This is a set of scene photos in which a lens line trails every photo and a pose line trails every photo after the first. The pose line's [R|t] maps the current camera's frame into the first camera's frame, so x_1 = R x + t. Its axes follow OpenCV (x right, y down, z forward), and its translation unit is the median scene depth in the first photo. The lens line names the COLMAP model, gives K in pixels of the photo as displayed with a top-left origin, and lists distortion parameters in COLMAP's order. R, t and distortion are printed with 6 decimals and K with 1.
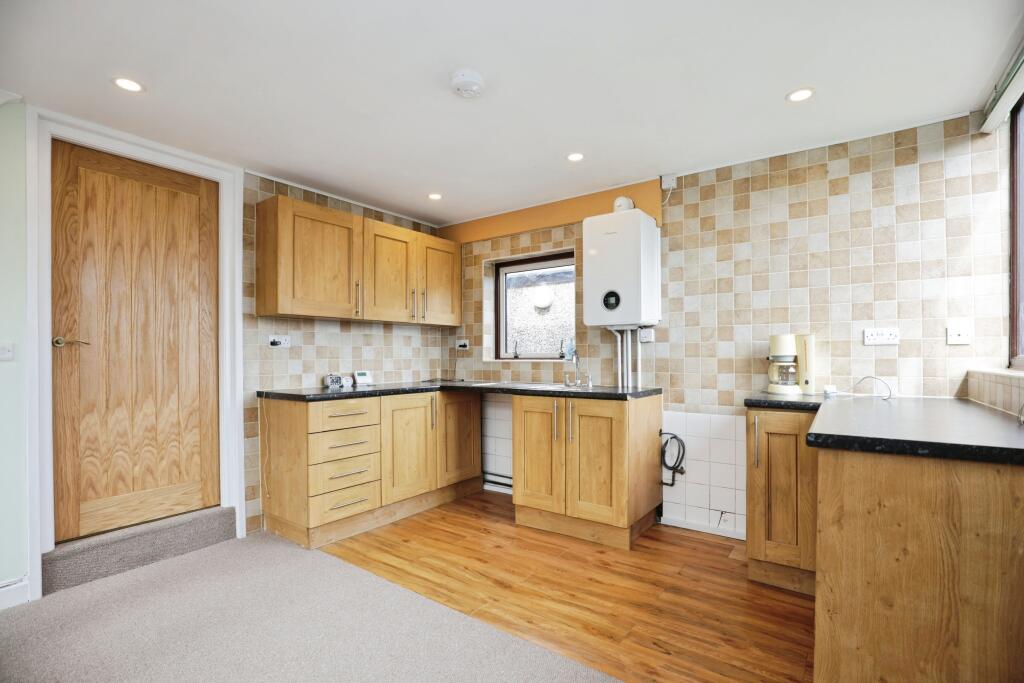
lens RADIAL K [[472.1, 0, 509.9], [0, 472.1, 348.0], [0, 0, 1]] dist [-0.032500, 0.004933]
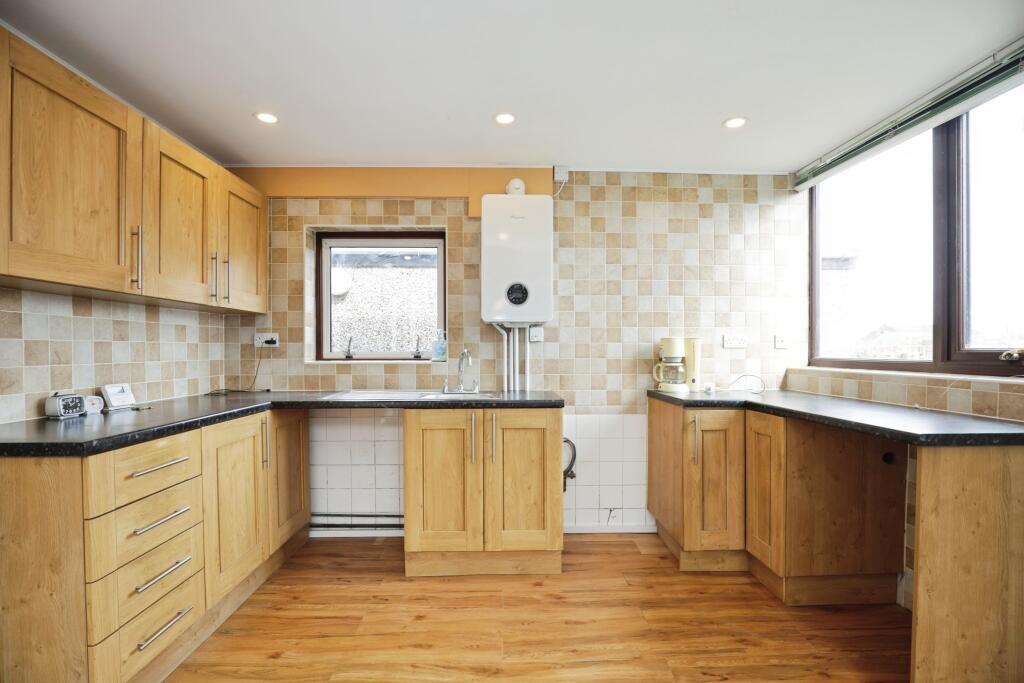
lens RADIAL K [[472.1, 0, 509.9], [0, 472.1, 348.0], [0, 0, 1]] dist [-0.032500, 0.004933]
pose [[0.792592, 0.004673, 0.609734, -0.348992], [-0.012249, 0.999891, 0.008259, -0.007921], [-0.609629, -0.014015, 0.792563, 0.324576]]
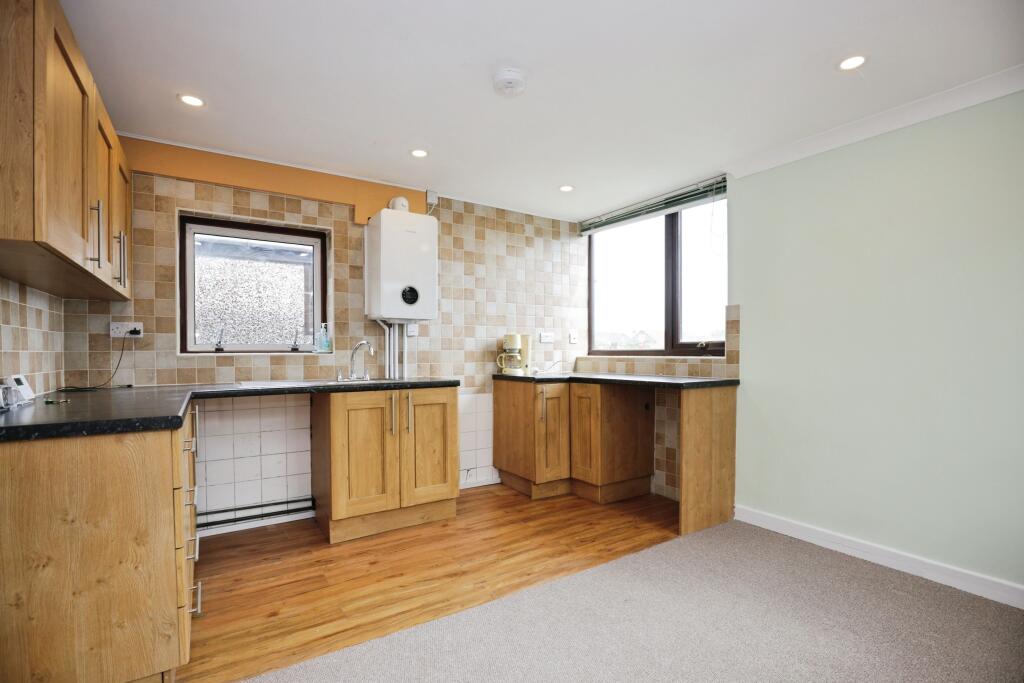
lens RADIAL K [[477.8, 0, 510.4], [0, 477.8, 350.4], [0, 0, 1]] dist [-0.029064, 0.000454]
pose [[0.347178, 0.004777, 0.937787, -0.743648], [-0.013539, 0.999908, -0.000081, 0.019982], [-0.937701, -0.012668, 0.347211, 0.437455]]
